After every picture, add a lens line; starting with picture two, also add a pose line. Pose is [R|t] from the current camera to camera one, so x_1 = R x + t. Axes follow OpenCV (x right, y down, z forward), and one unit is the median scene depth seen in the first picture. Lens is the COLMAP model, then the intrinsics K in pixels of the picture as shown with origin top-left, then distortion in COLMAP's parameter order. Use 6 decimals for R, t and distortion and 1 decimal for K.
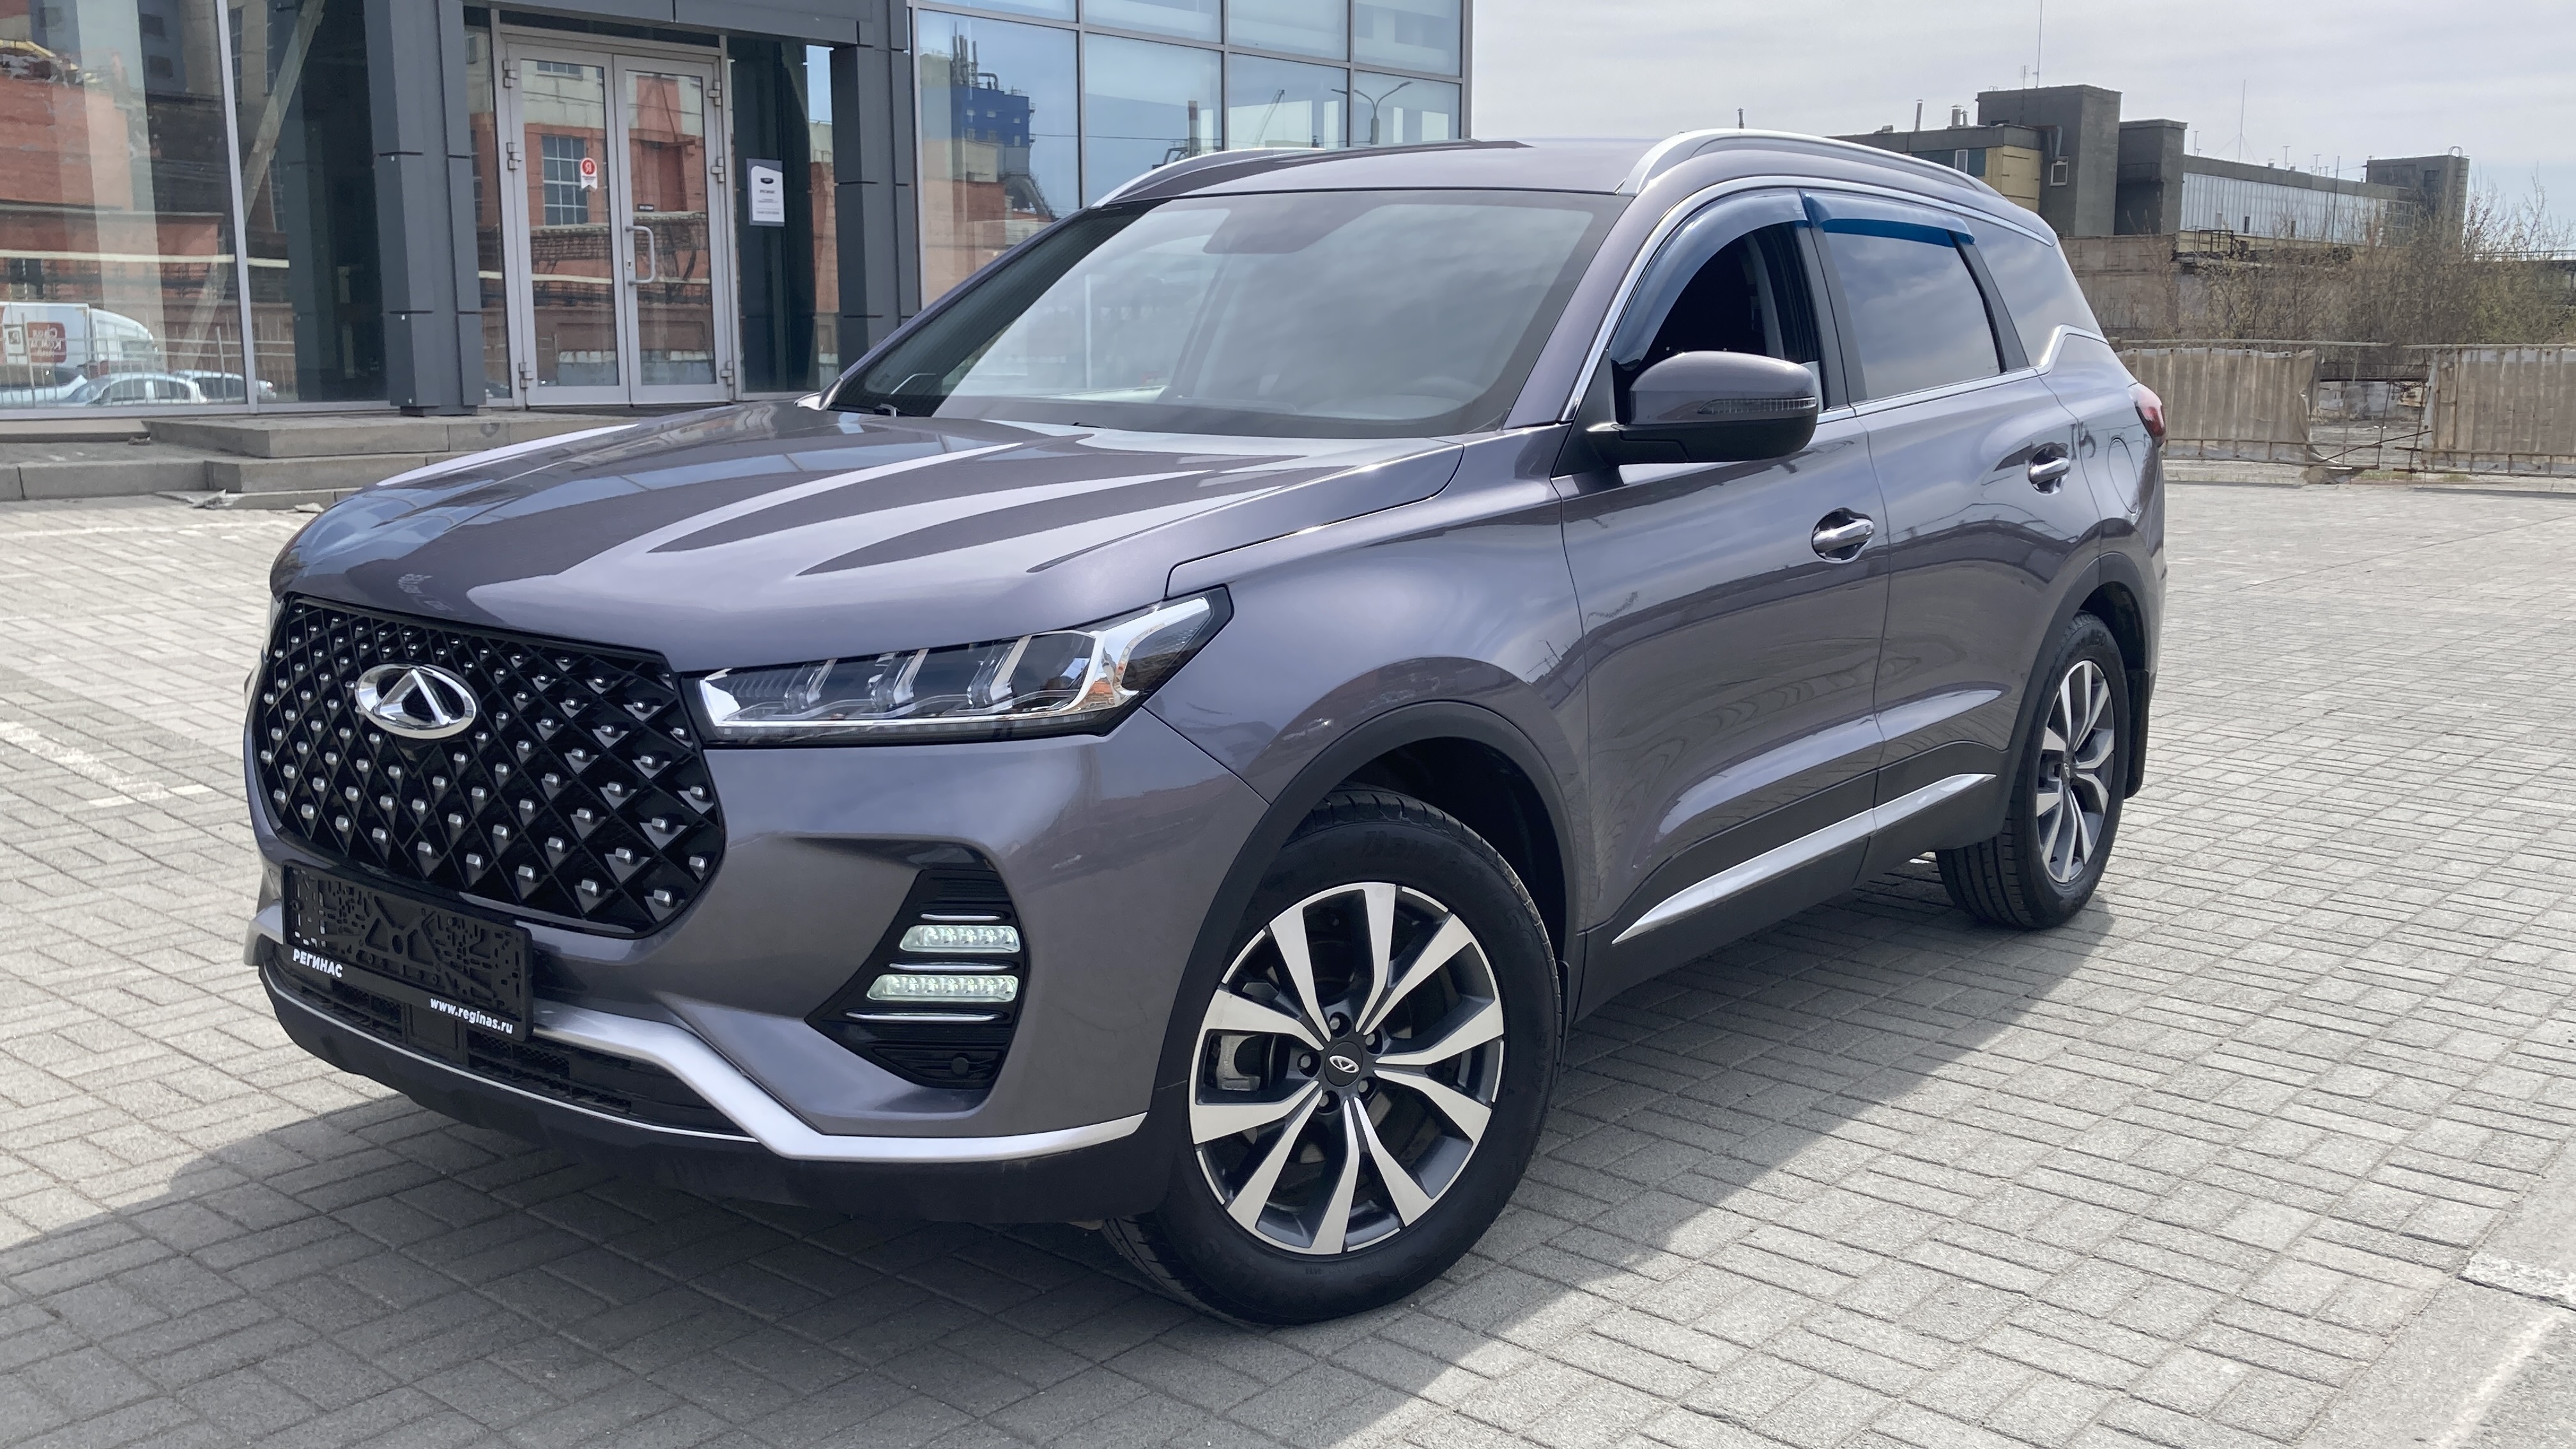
lens RADIAL K [[2236.0, 0, 1288.0], [0, 2236.0, 724.6], [0, 0, 1]] dist [0.019729, -0.007154]
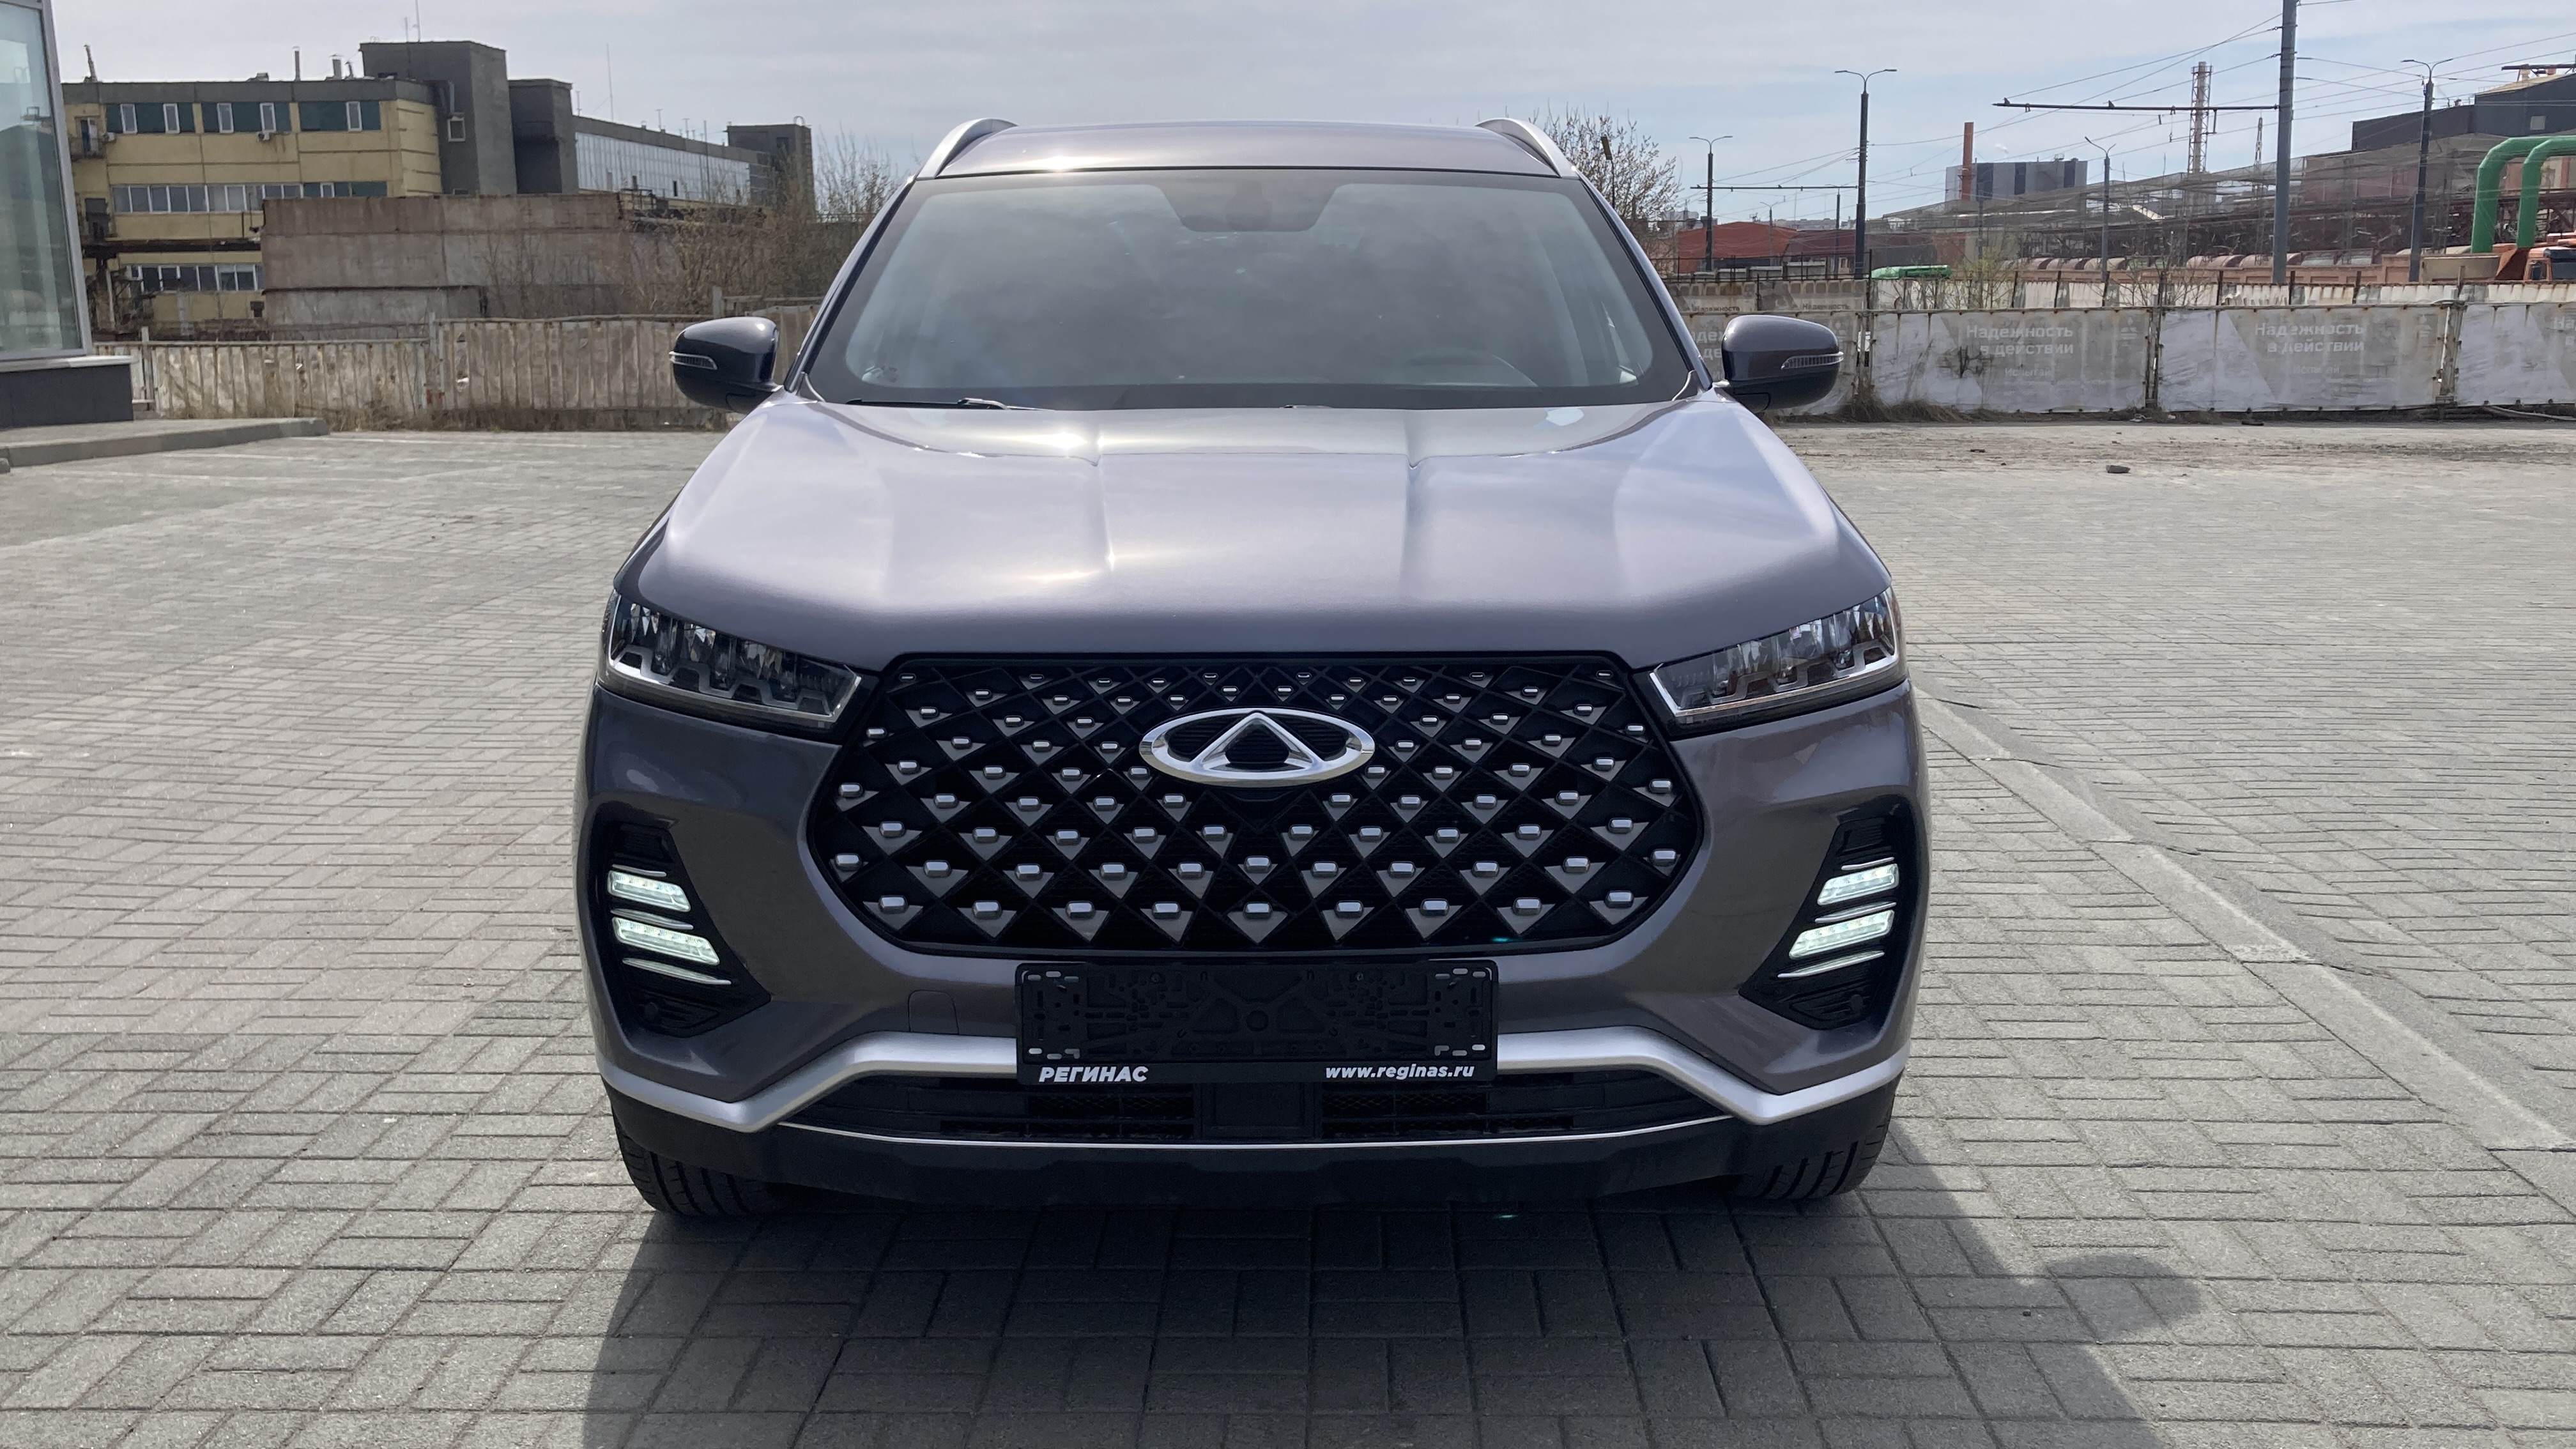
lens RADIAL K [[2236.0, 0, 1283.5], [0, 2236.0, 717.1], [0, 0, 1]] dist [0.019729, -0.007154]
pose [[0.787697, -0.134266, 0.601254, -0.923233], [0.125243, 0.990481, 0.057105, -0.072442], [-0.603198, 0.030322, 0.797015, 0.287484]]
